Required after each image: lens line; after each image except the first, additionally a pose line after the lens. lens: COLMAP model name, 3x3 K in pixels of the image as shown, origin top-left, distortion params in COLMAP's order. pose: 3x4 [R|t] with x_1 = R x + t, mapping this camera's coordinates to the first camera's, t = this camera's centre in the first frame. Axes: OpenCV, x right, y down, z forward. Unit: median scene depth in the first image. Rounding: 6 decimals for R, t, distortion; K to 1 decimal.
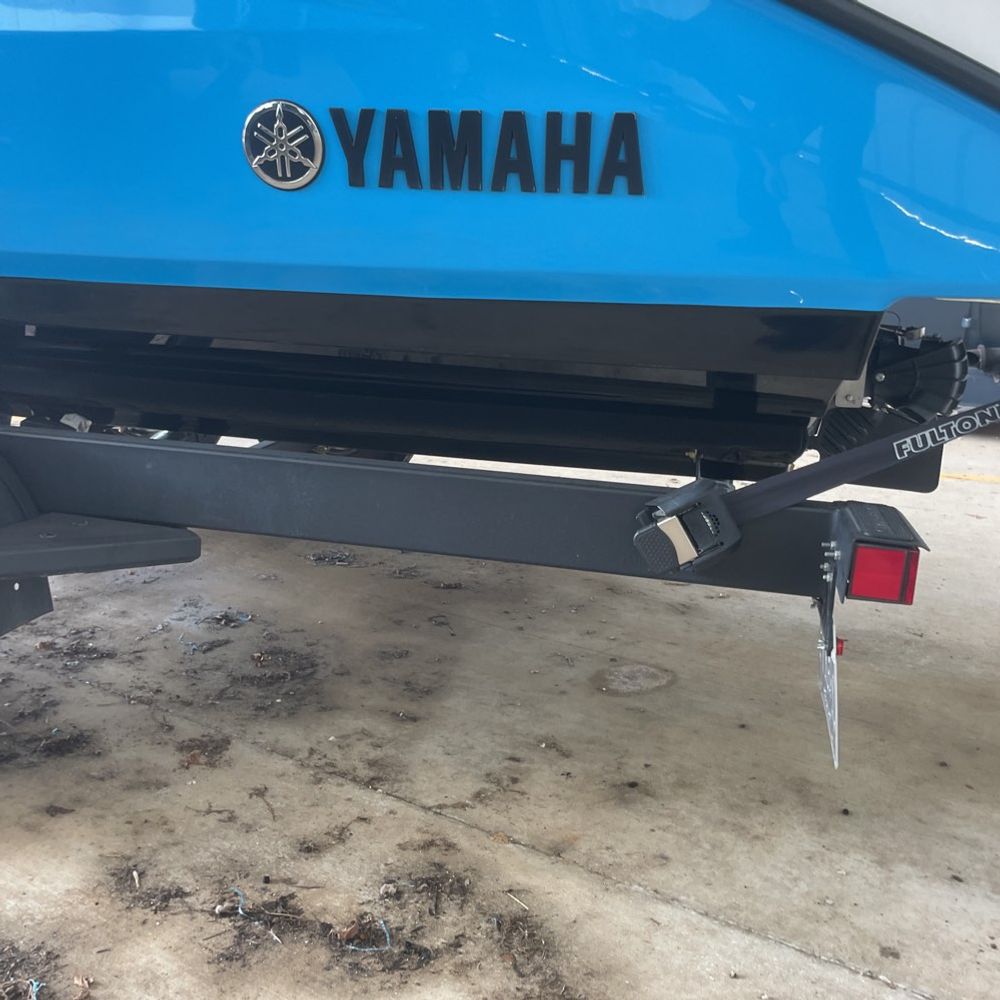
lens RADIAL K [[1020.7, 0, 512.3], [0, 1020.7, 498.5], [0, 0, 1]] dist [0.047739, 0.000000]
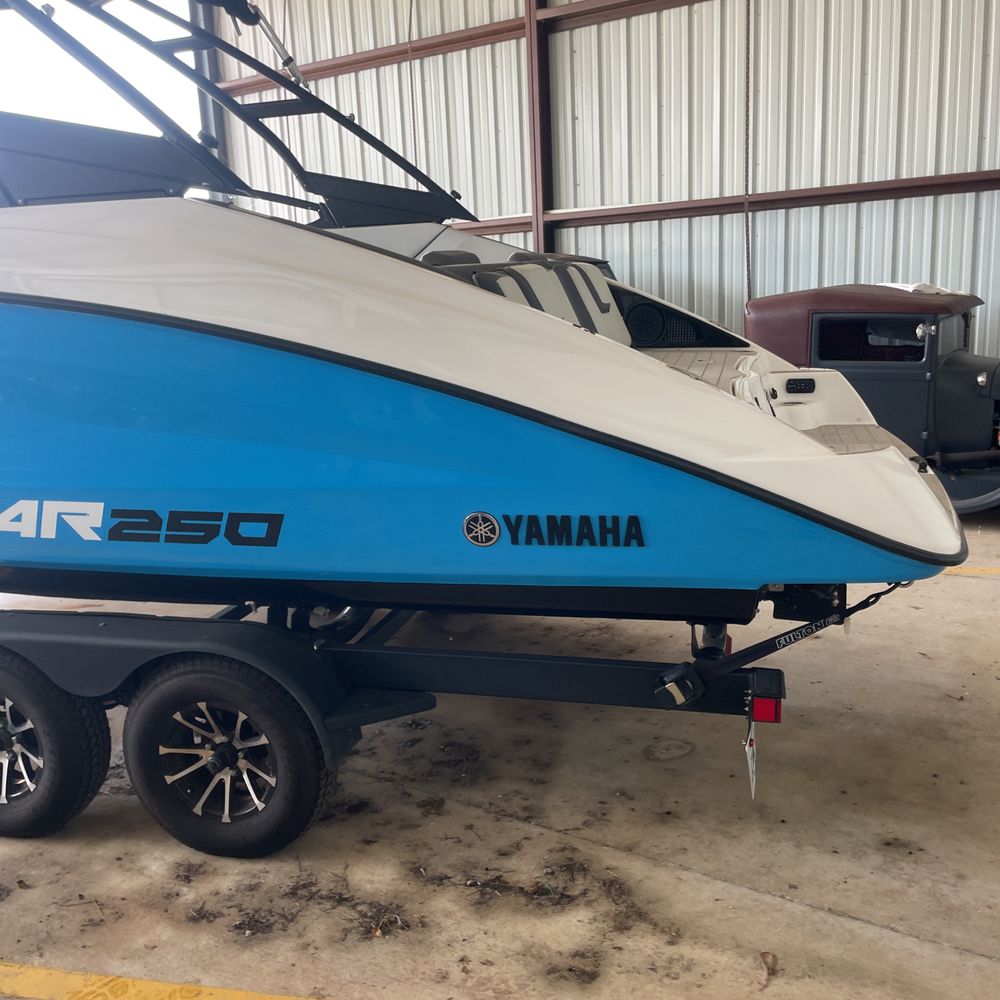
lens RADIAL K [[1020.7, 0, 501.2], [0, 1020.7, 498.4], [0, 0, 1]] dist [0.047739, 0.000000]
pose [[0.995608, -0.073156, -0.058416, -0.037038], [0.070854, 0.996662, -0.040547, -0.260450], [0.061187, 0.036230, 0.997469, -0.991810]]
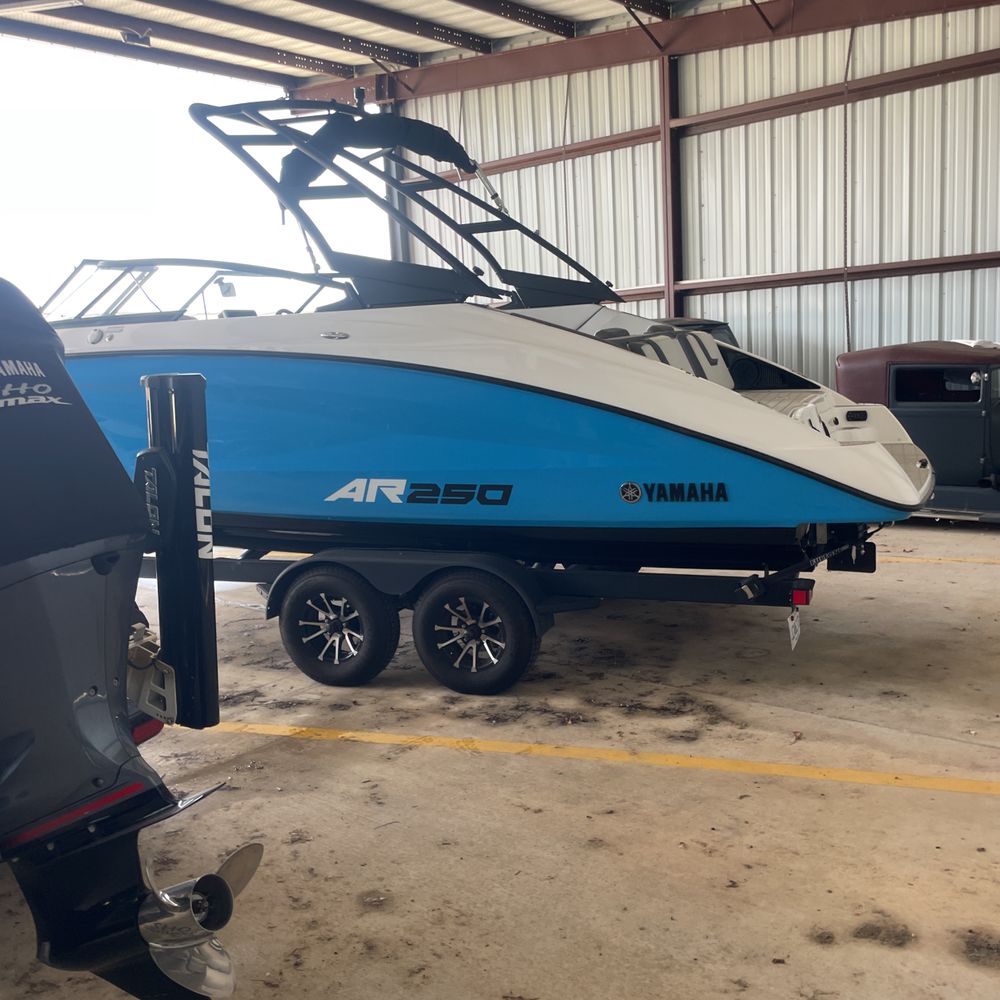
lens RADIAL K [[1020.7, 0, 499.6], [0, 1020.7, 497.6], [0, 0, 1]] dist [0.047739, 0.000000]
pose [[0.980855, -0.067747, -0.182575, -0.008026], [0.049929, 0.993685, -0.100485, 0.025592], [0.188230, 0.089445, 0.978043, -2.282223]]
